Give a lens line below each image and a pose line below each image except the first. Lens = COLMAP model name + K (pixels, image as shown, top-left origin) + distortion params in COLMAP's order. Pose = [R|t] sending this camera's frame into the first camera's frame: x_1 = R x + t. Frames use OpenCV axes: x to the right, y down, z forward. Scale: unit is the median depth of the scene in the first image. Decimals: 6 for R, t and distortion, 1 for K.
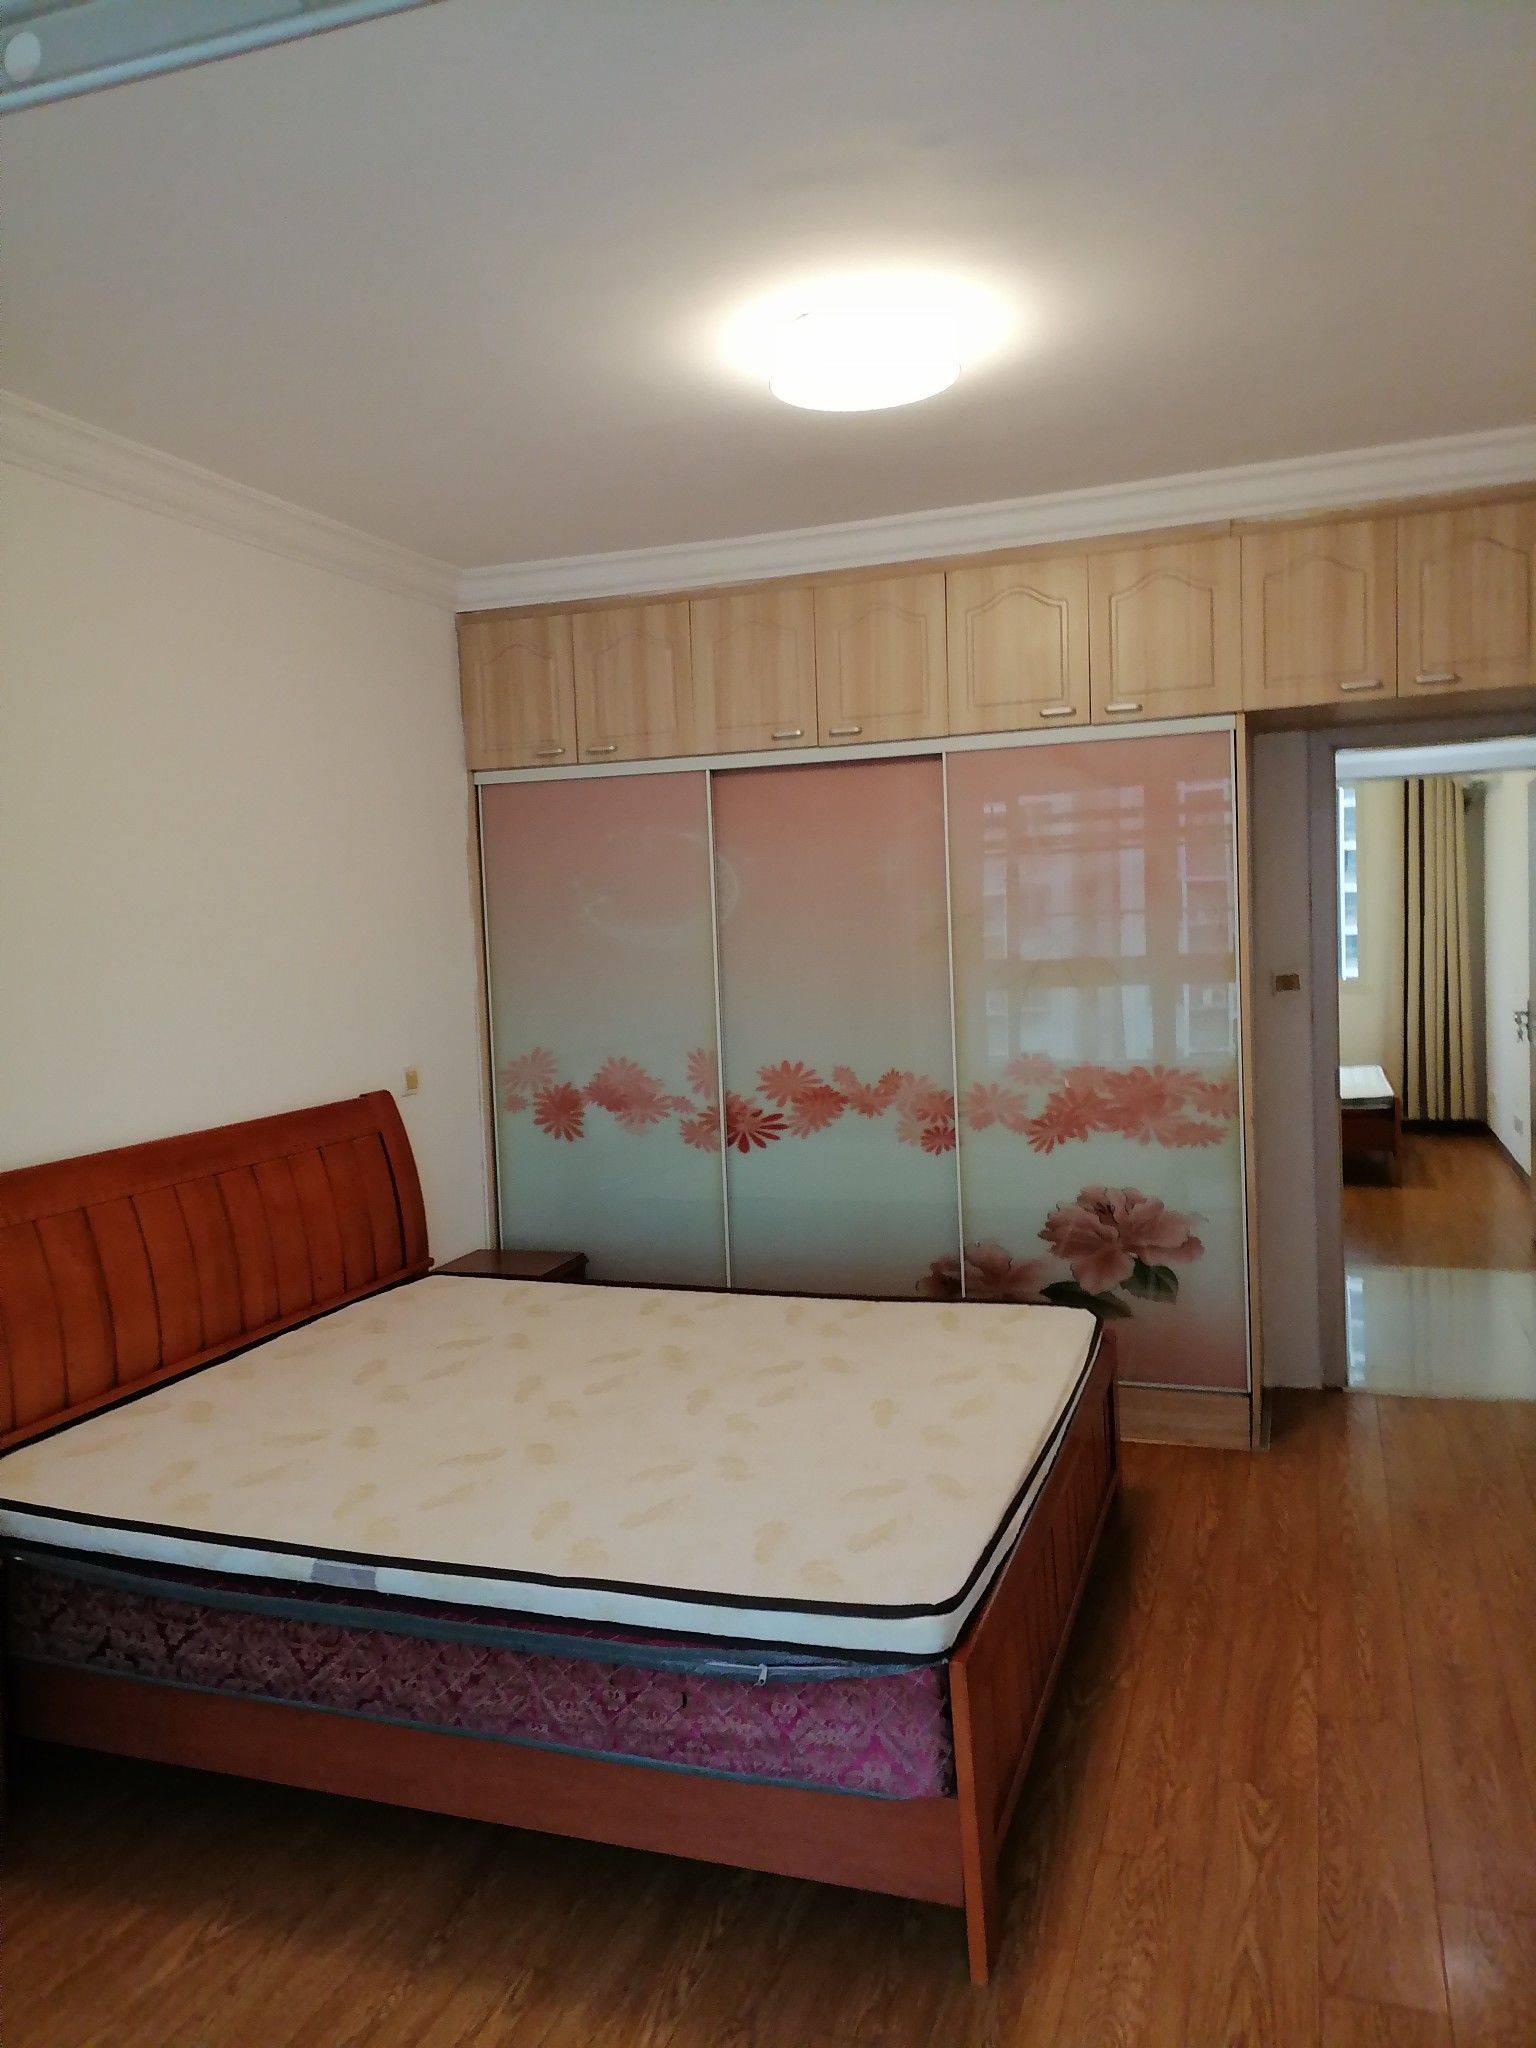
lens RADIAL K [[1530.7, 0, 762.9], [0, 1530.7, 1026.1], [0, 0, 1]] dist [0.059070, -0.068015]
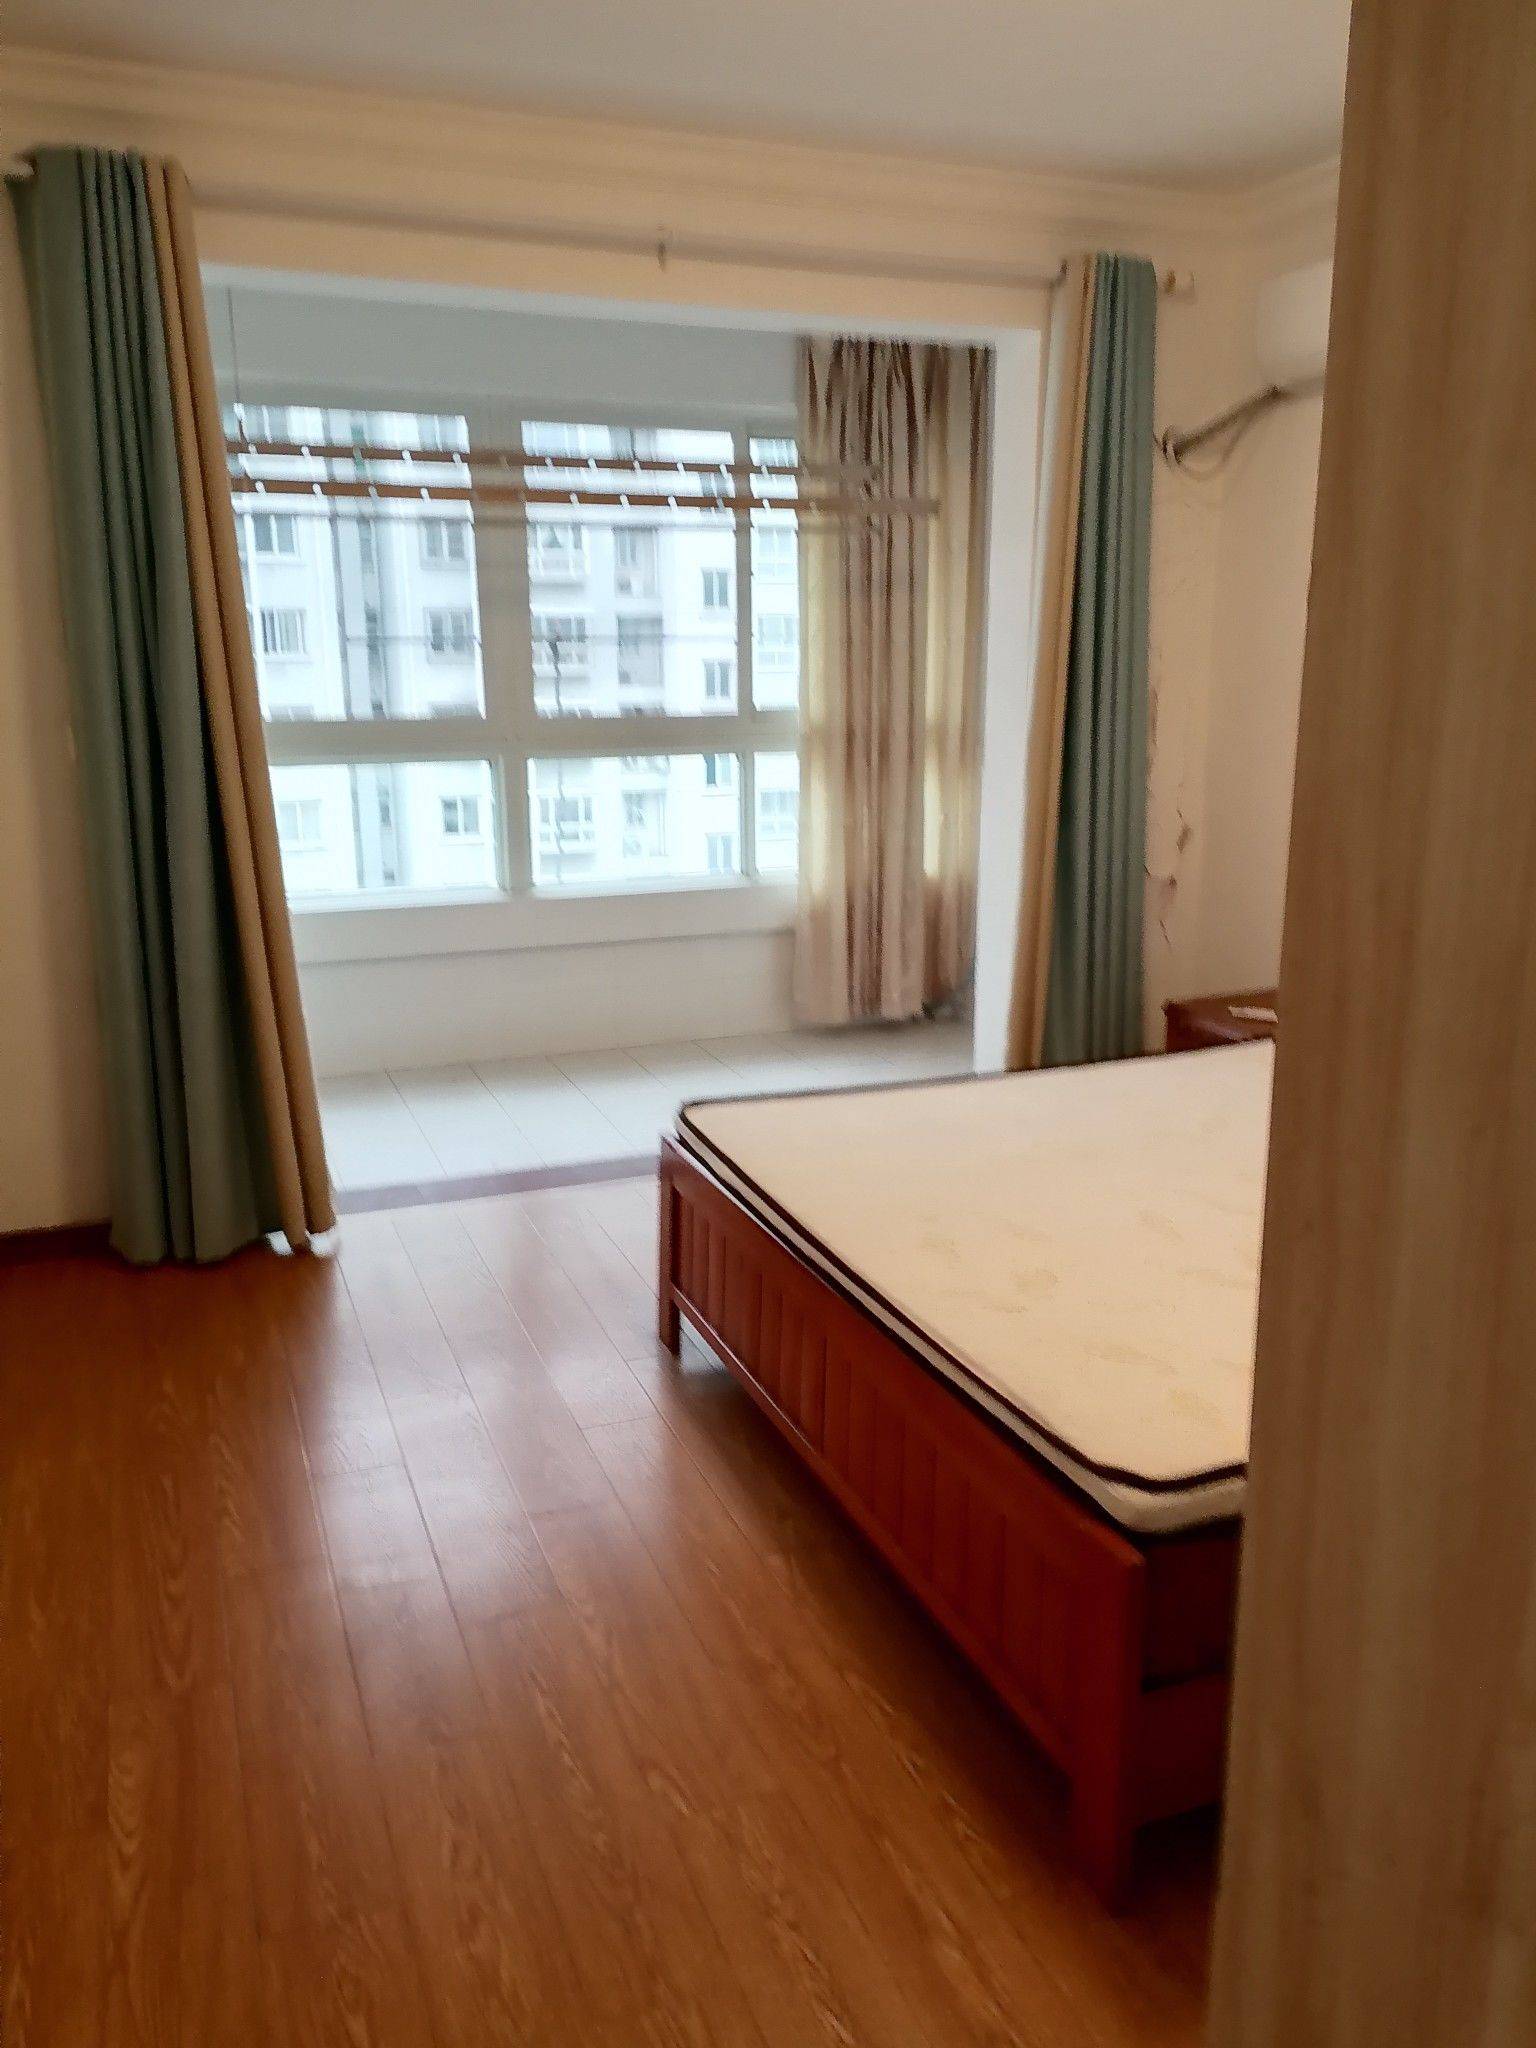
lens RADIAL K [[1679.6, 0, 819.1], [0, 1679.6, 1062.8], [0, 0, 1]] dist [0.086325, -0.104437]
pose [[-0.748328, 0.191918, -0.634959, 0.796489], [-0.016188, 0.951662, 0.306720, -0.132297], [0.663131, 0.239805, -0.709049, 1.697100]]
